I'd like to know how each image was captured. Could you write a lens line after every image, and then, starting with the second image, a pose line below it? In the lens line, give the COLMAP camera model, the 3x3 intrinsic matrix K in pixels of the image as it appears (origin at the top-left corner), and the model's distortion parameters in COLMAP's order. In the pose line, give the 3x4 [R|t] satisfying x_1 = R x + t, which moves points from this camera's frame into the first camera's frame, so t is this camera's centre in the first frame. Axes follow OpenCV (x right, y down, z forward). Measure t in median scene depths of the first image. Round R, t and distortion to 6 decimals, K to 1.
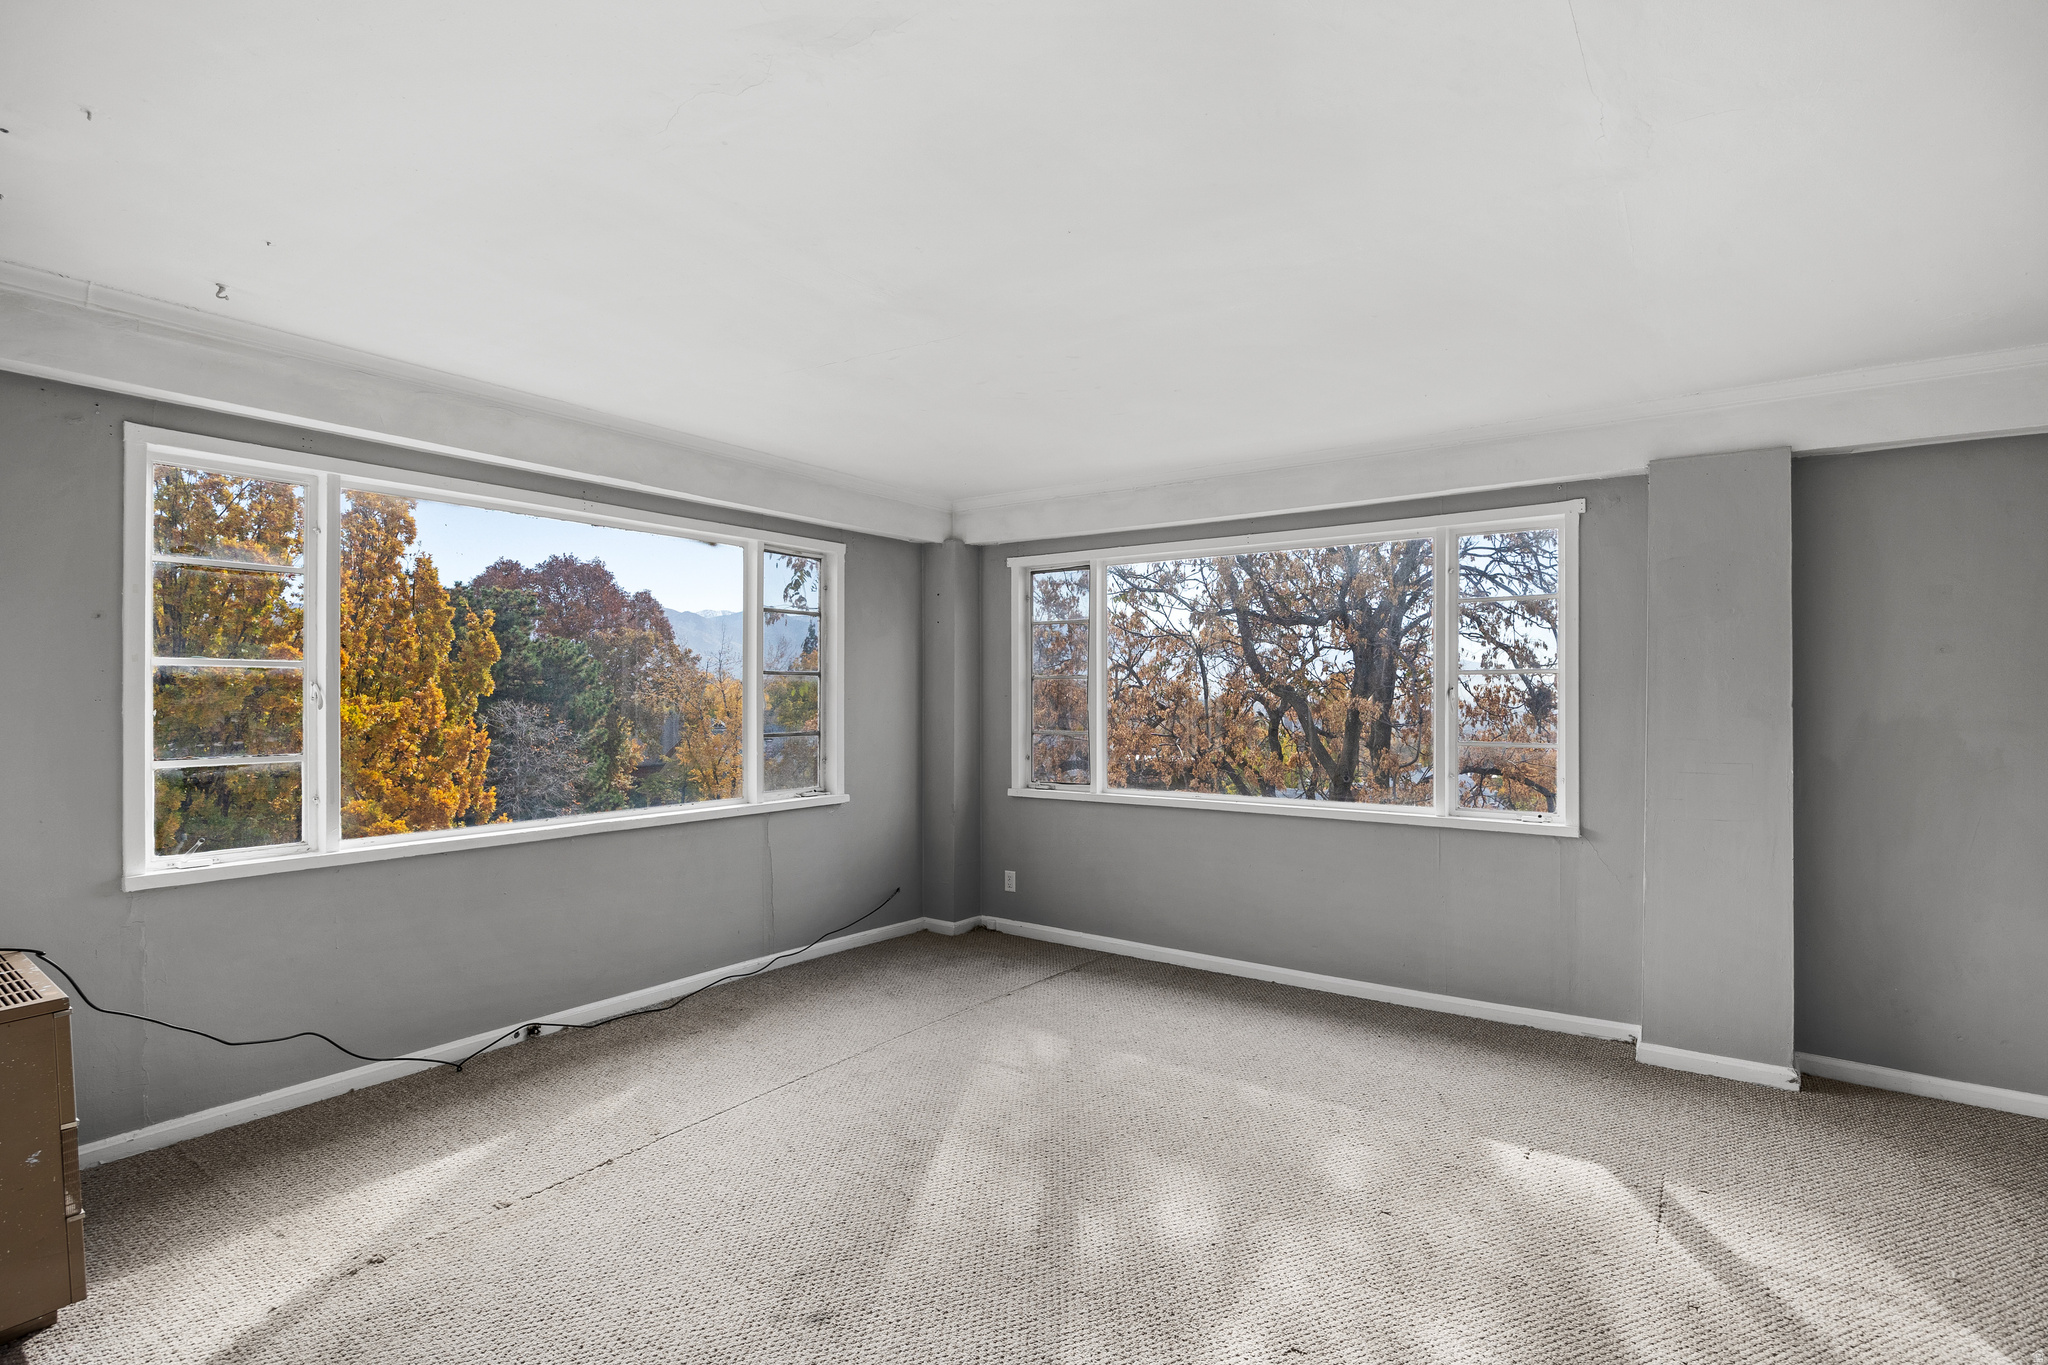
lens RADIAL K [[977.7, 0, 1030.8], [0, 977.7, 705.7], [0, 0, 1]] dist [0.001354, 0.000301]
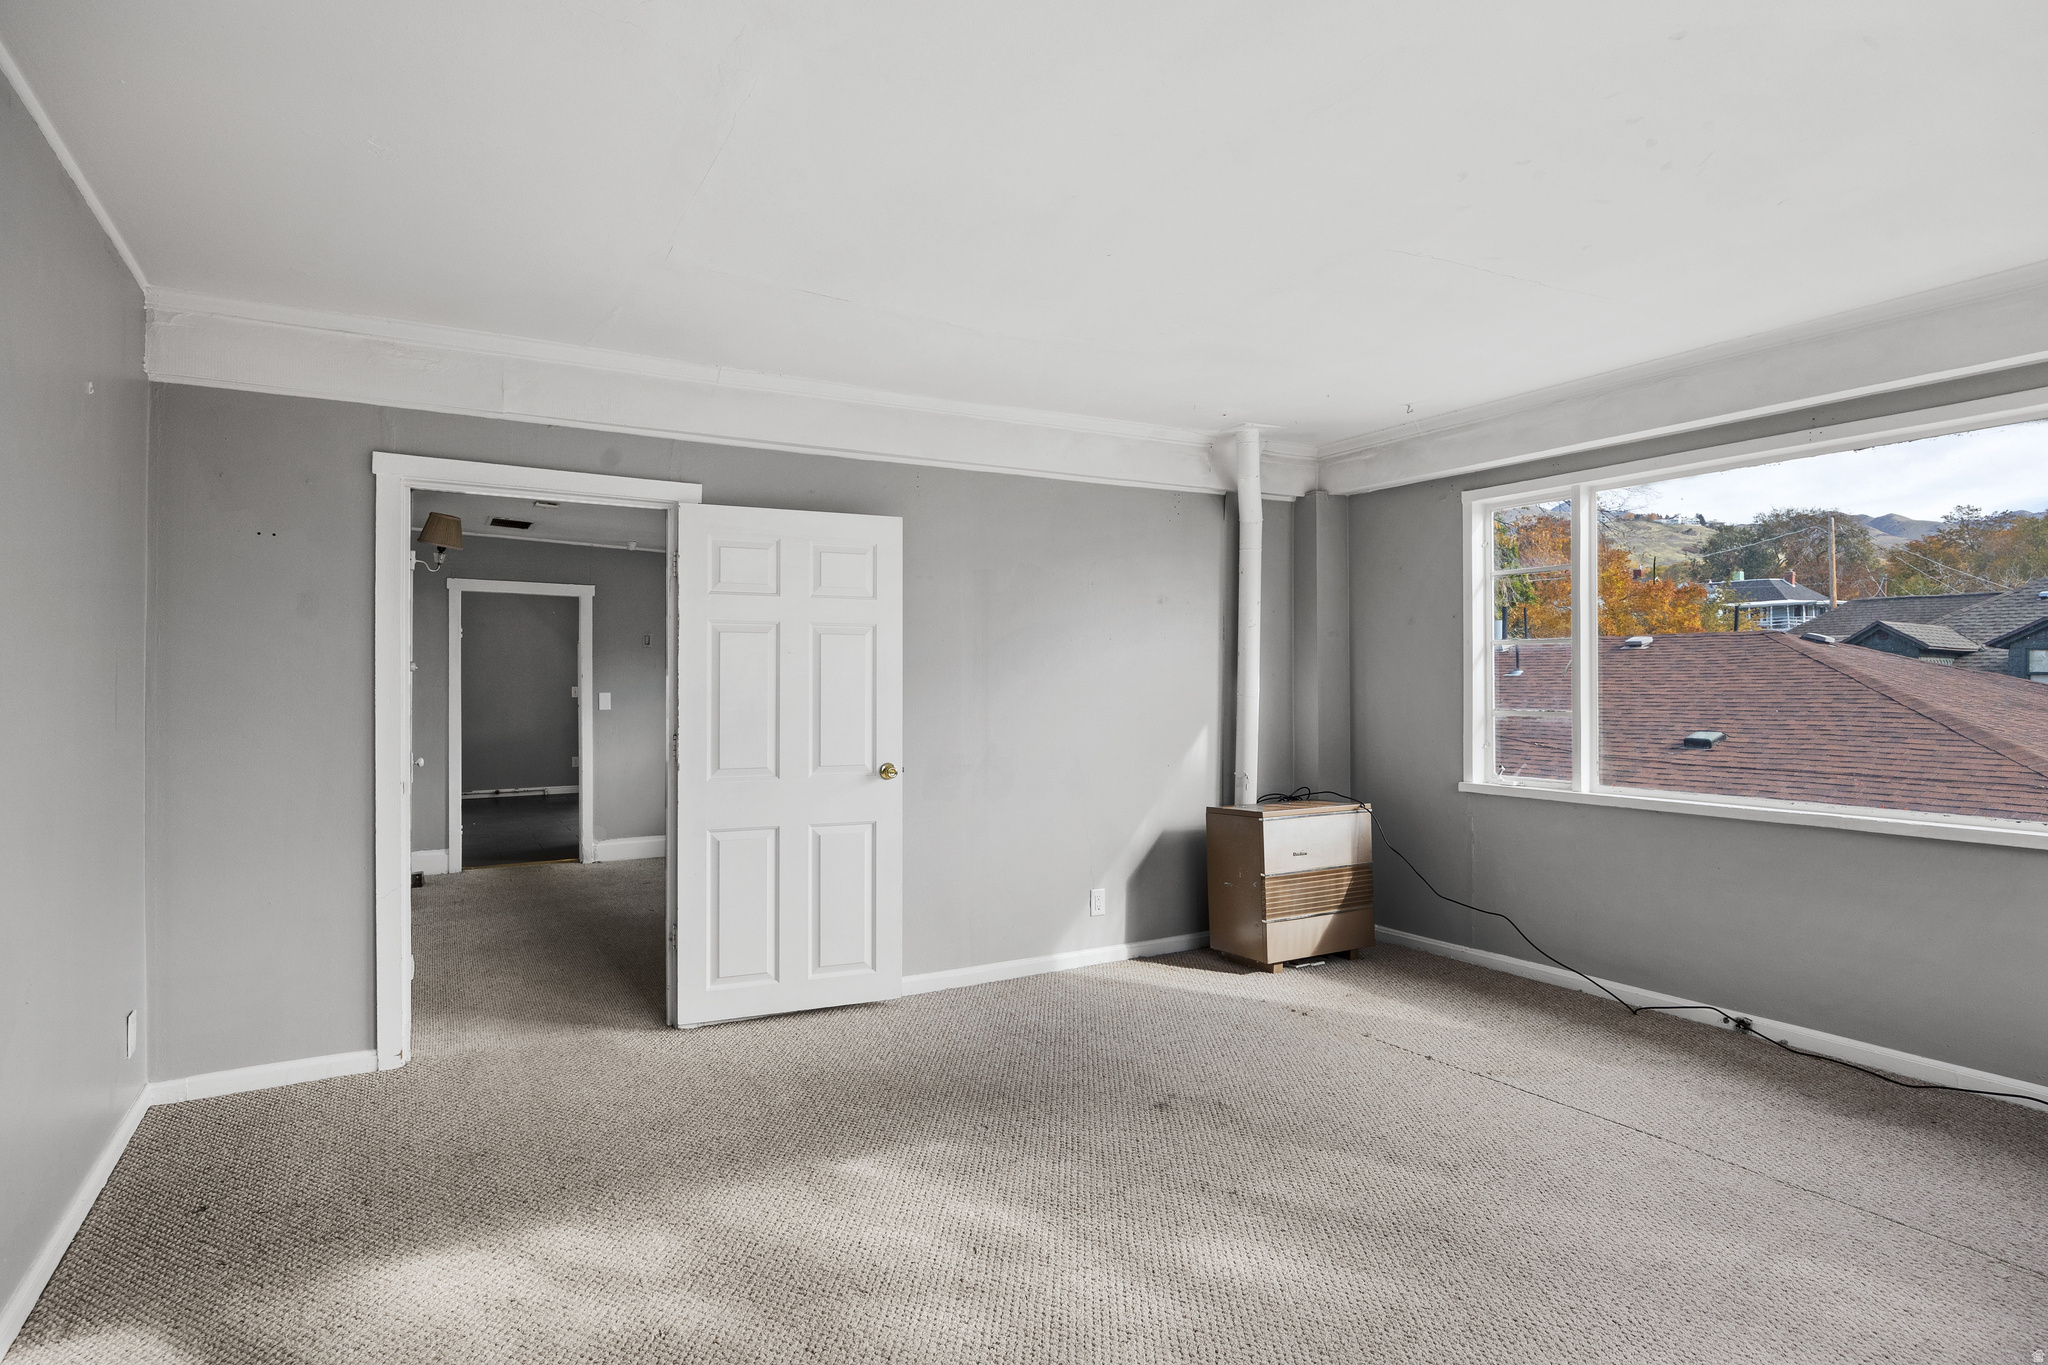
lens RADIAL K [[1094.2, 0, 1024.0], [0, 1094.2, 682.5], [0, 0, 1]] dist [-0.002168, -0.000649]
pose [[-0.417413, 0.005490, -0.908700, 0.842203], [-0.006809, 0.999935, 0.009169, 0.004455], [0.908691, 0.010015, -0.417349, 0.957749]]
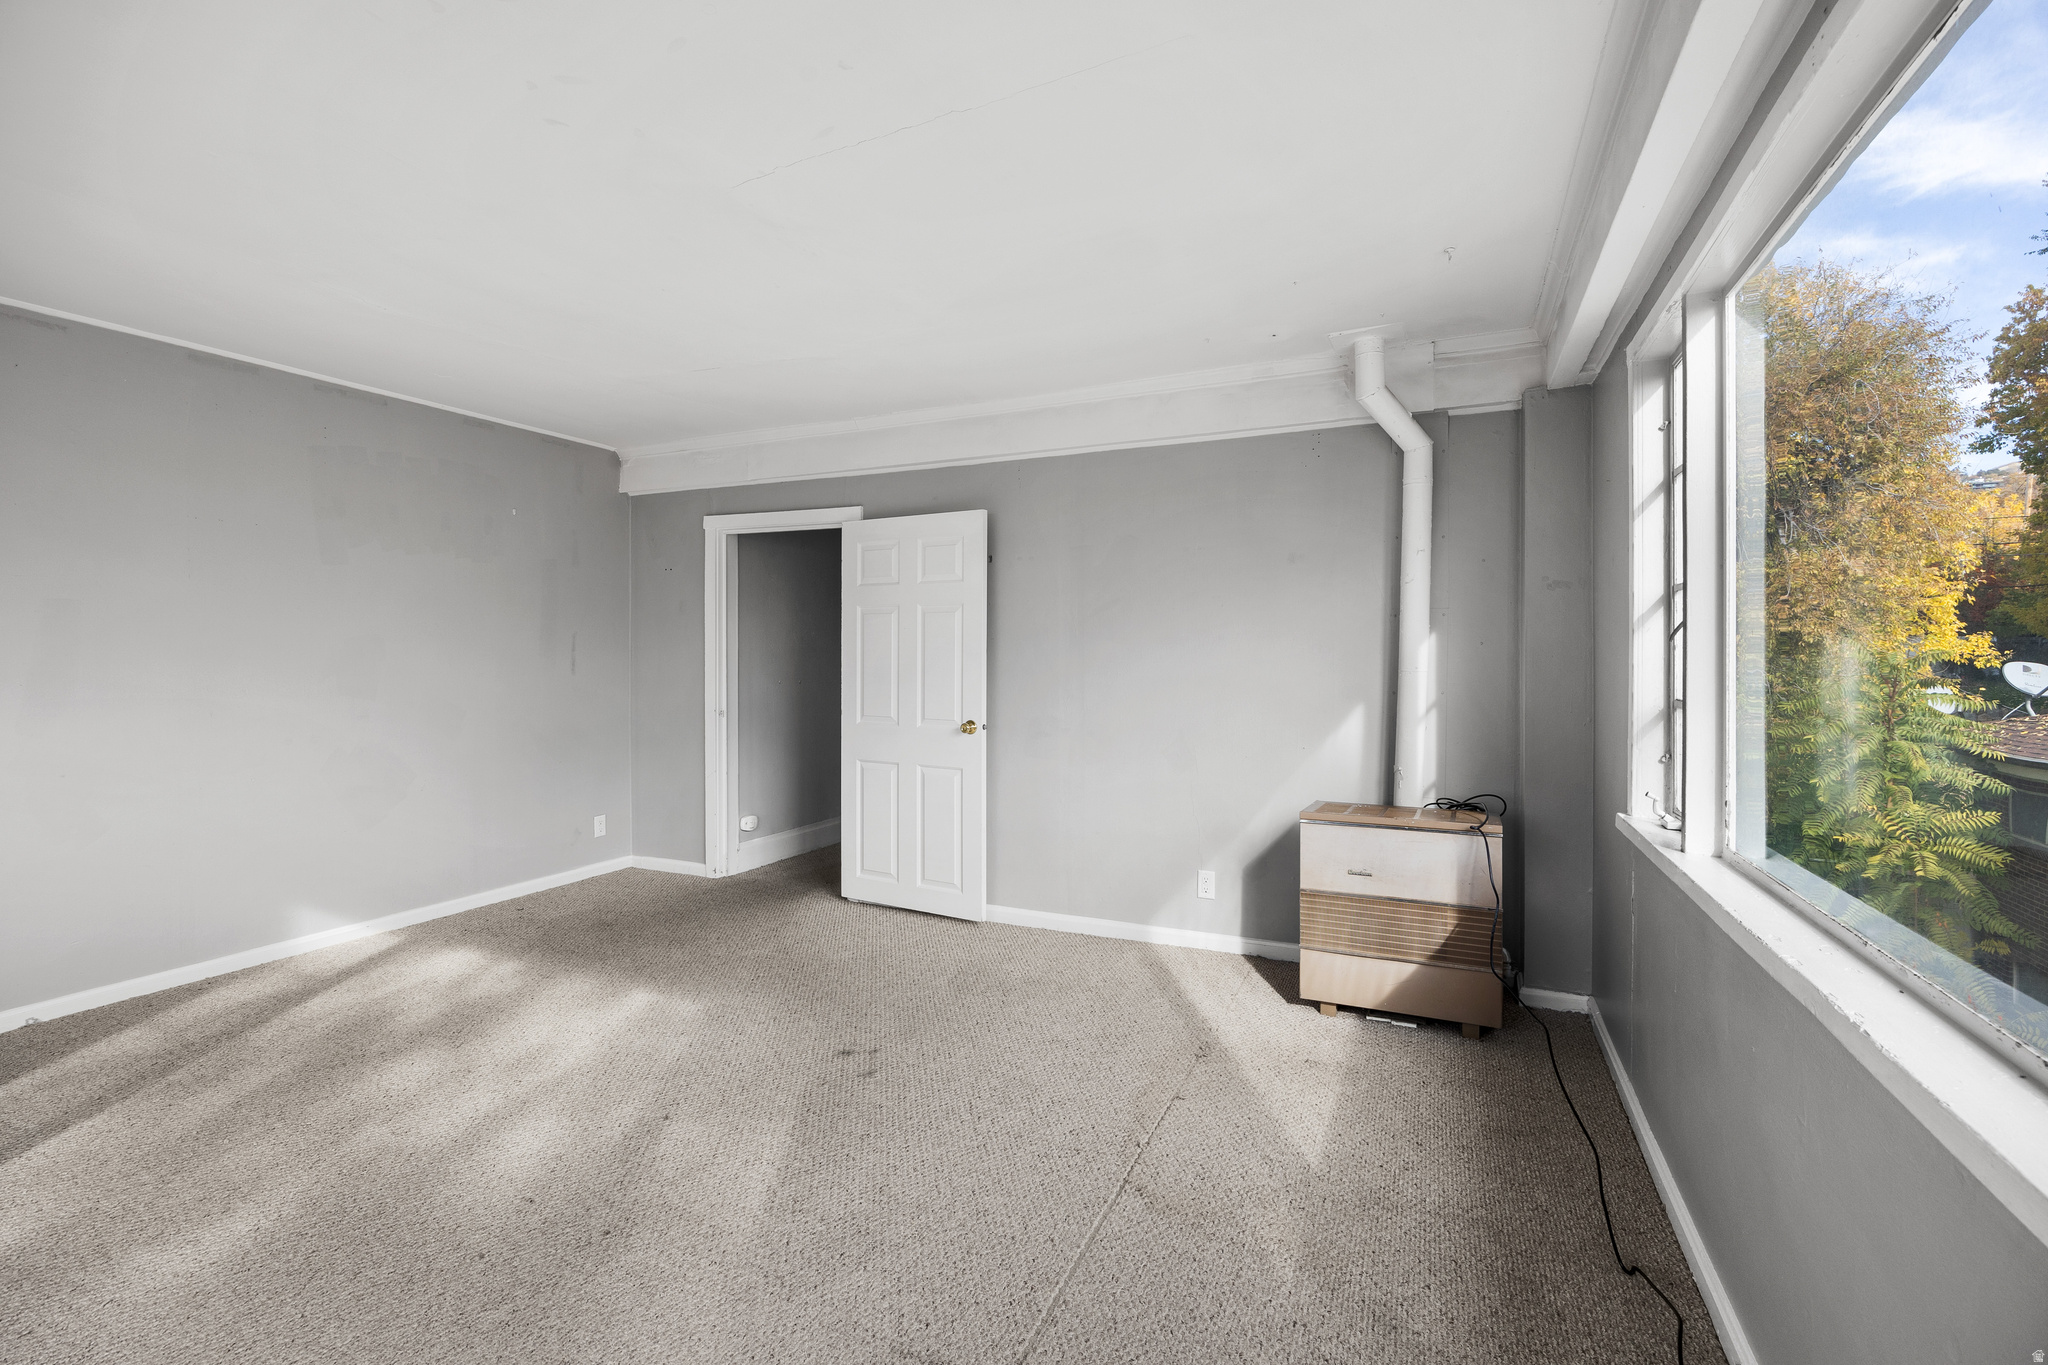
lens RADIAL K [[908.8, 0, 1023.7], [0, 908.8, 653.2], [0, 0, 1]] dist [-0.017654, -0.000004]
pose [[-0.982099, 0.003198, -0.188340, -0.148077], [0.000772, 0.999916, 0.012953, 0.003935], [0.188365, 0.012576, -0.982019, 1.556504]]
